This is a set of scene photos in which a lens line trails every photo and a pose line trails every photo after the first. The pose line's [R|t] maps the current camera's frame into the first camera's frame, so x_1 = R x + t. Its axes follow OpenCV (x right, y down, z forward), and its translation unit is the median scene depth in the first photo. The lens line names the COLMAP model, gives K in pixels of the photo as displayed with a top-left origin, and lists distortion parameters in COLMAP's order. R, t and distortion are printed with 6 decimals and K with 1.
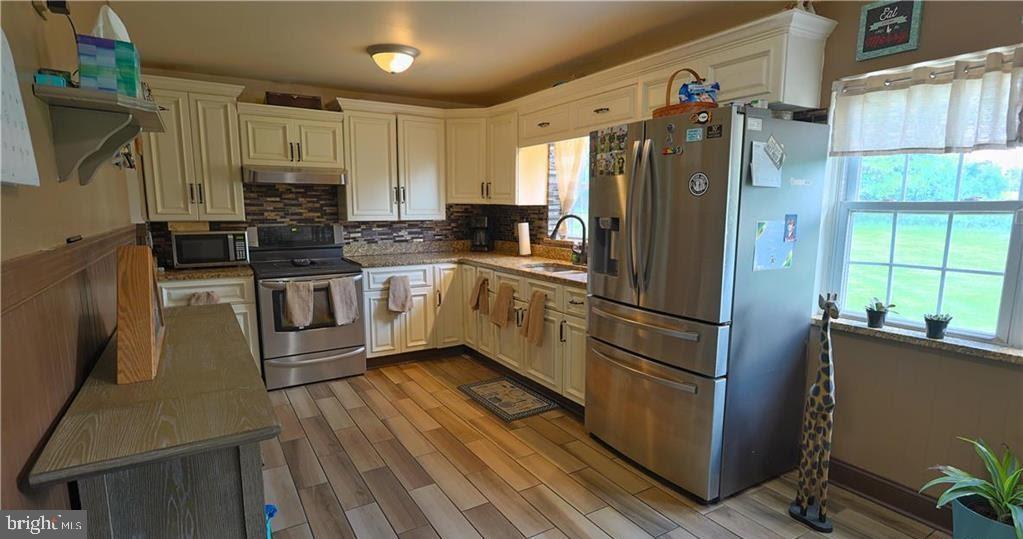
lens RADIAL K [[506.5, 0, 511.2], [0, 506.5, 277.3], [0, 0, 1]] dist [0.000323, 0.000018]
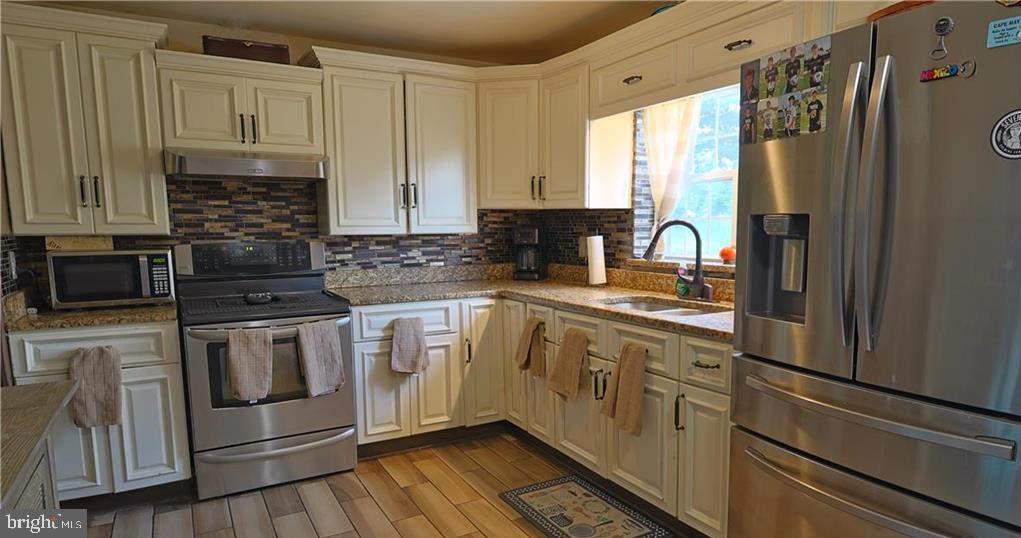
lens RADIAL K [[602.4, 0, 533.6], [0, 602.4, 293.8], [0, 0, 1]] dist [-0.000623, 0.000023]
pose [[0.999716, -0.006481, -0.022953, -0.043698], [0.005806, 0.999552, -0.029375, -0.010464], [0.023133, 0.029233, 0.999305, 0.240746]]
